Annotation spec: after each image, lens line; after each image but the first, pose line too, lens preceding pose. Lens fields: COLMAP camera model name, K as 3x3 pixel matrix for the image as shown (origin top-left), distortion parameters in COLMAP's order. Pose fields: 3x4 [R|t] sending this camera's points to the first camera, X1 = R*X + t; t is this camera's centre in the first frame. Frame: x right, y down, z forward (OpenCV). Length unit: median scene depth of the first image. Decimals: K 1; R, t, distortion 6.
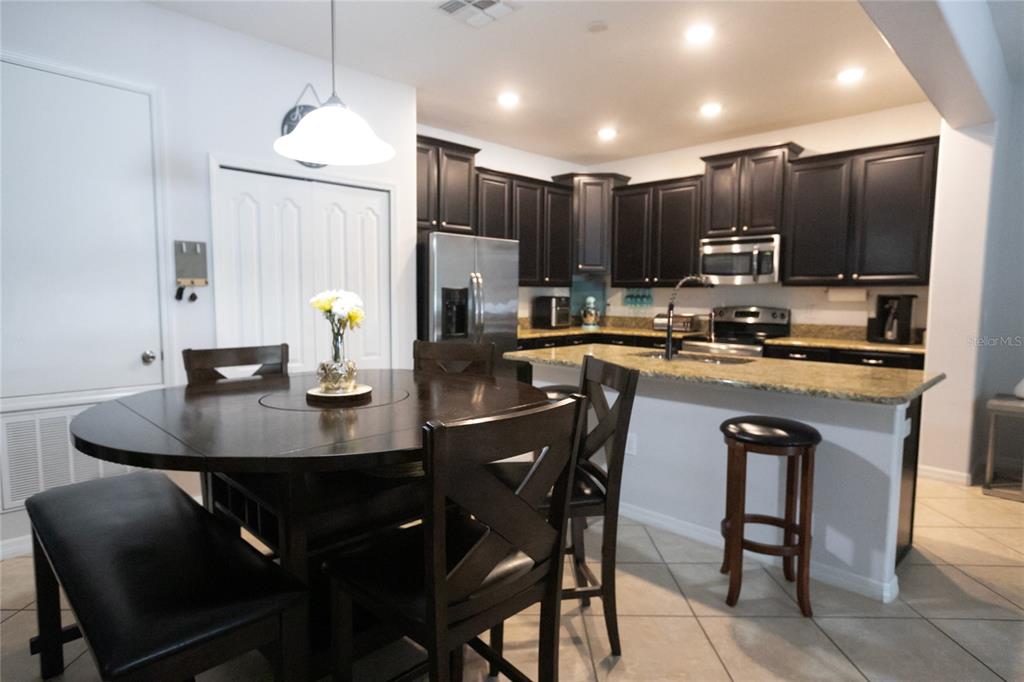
lens RADIAL K [[544.5, 0, 523.0], [0, 544.5, 349.3], [0, 0, 1]] dist [-0.006928, 0.005465]
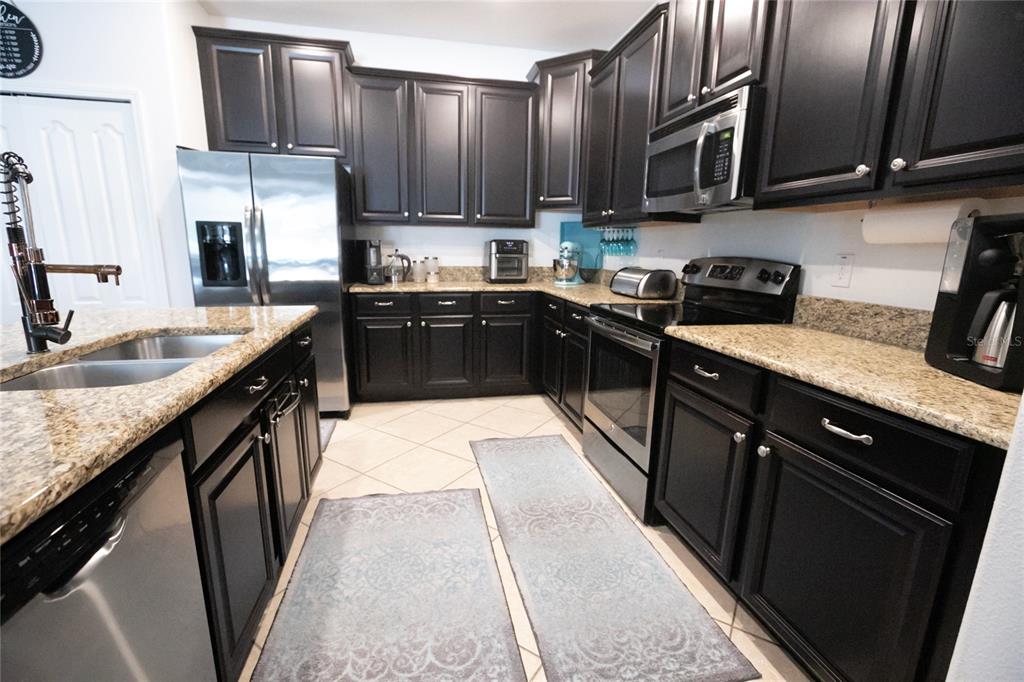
lens RADIAL K [[452.6, 0, 508.1], [0, 452.6, 348.8], [0, 0, 1]] dist [-0.020402, 0.006652]
pose [[0.841954, 0.126525, -0.524504, 0.516539], [-0.066795, 0.989080, 0.131372, -0.038040], [0.535399, -0.075575, 0.841211, 0.576650]]
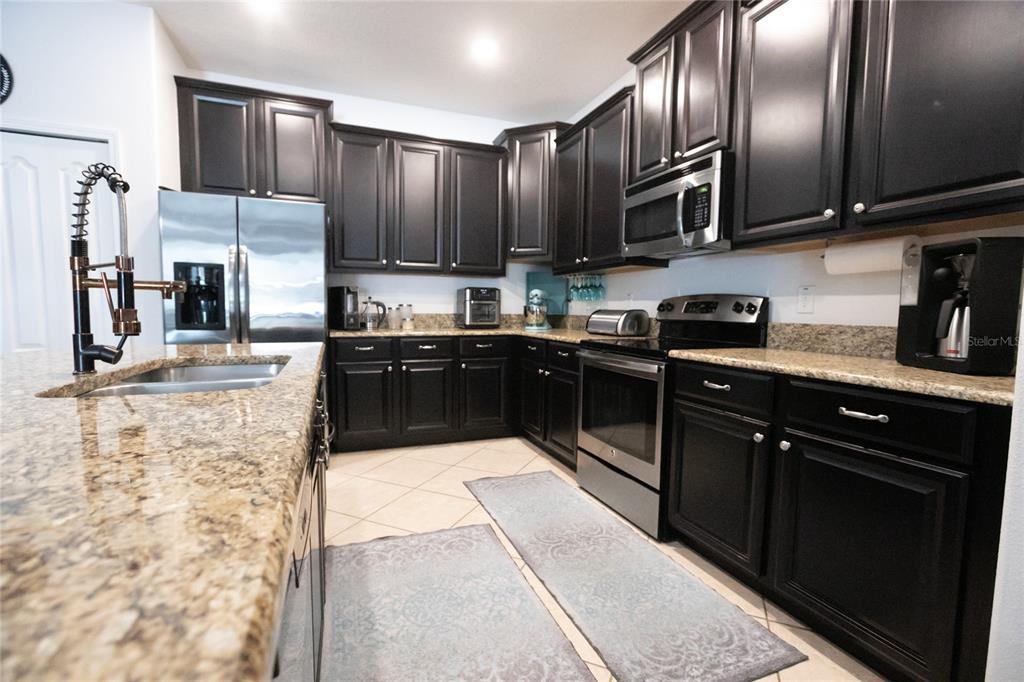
lens RADIAL K [[452.6, 0, 508.8], [0, 452.6, 348.6], [0, 0, 1]] dist [-0.020402, 0.006652]
pose [[0.916599, 0.039659, -0.397837, 0.457908], [-0.046522, 0.998888, -0.007609, -0.007389], [0.397093, 0.025482, 0.917425, 0.521124]]
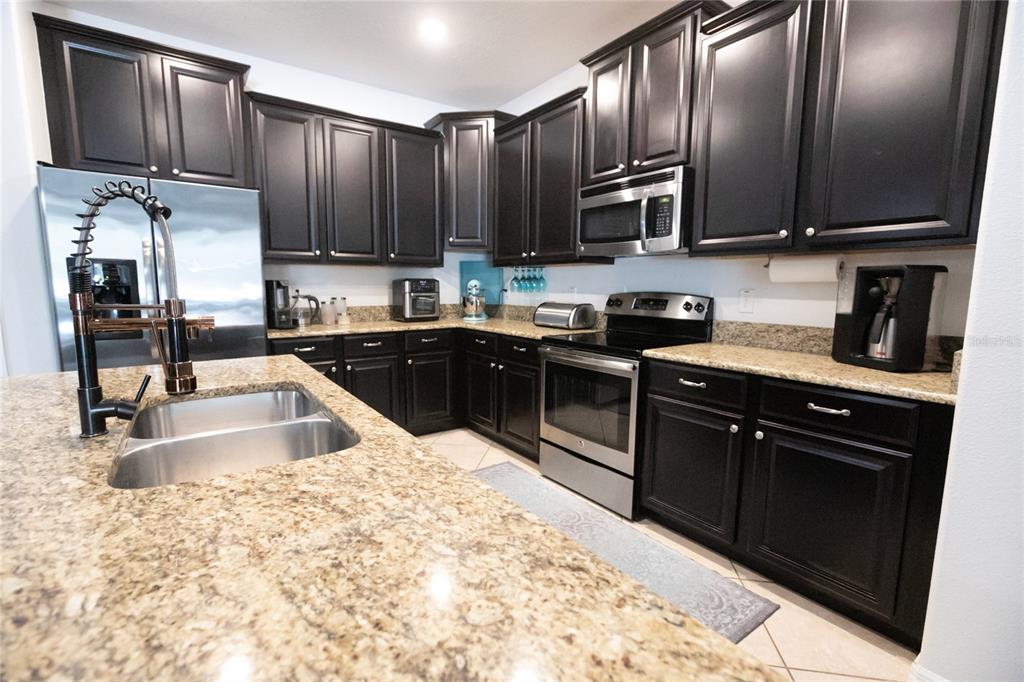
lens RADIAL K [[452.6, 0, 509.6], [0, 452.6, 350.0], [0, 0, 1]] dist [-0.020402, 0.006652]
pose [[0.986412, 0.024661, -0.162427, 0.369071], [-0.018117, 0.998968, 0.041653, -0.032691], [0.163287, -0.038144, 0.985841, 0.490741]]
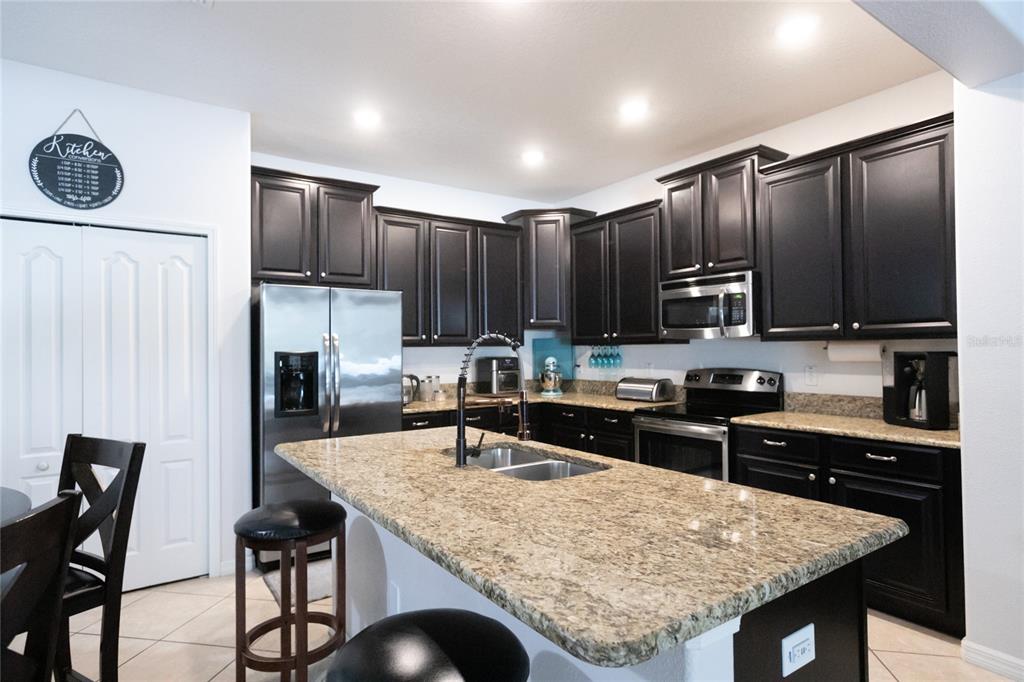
lens RADIAL K [[544.5, 0, 516.3], [0, 544.5, 350.7], [0, 0, 1]] dist [-0.006928, 0.005465]
pose [[0.985248, -0.015454, -0.170435, 0.280856], [-0.001512, 0.995089, -0.098970, -0.031911], [0.171127, 0.097767, 0.980386, 0.243080]]
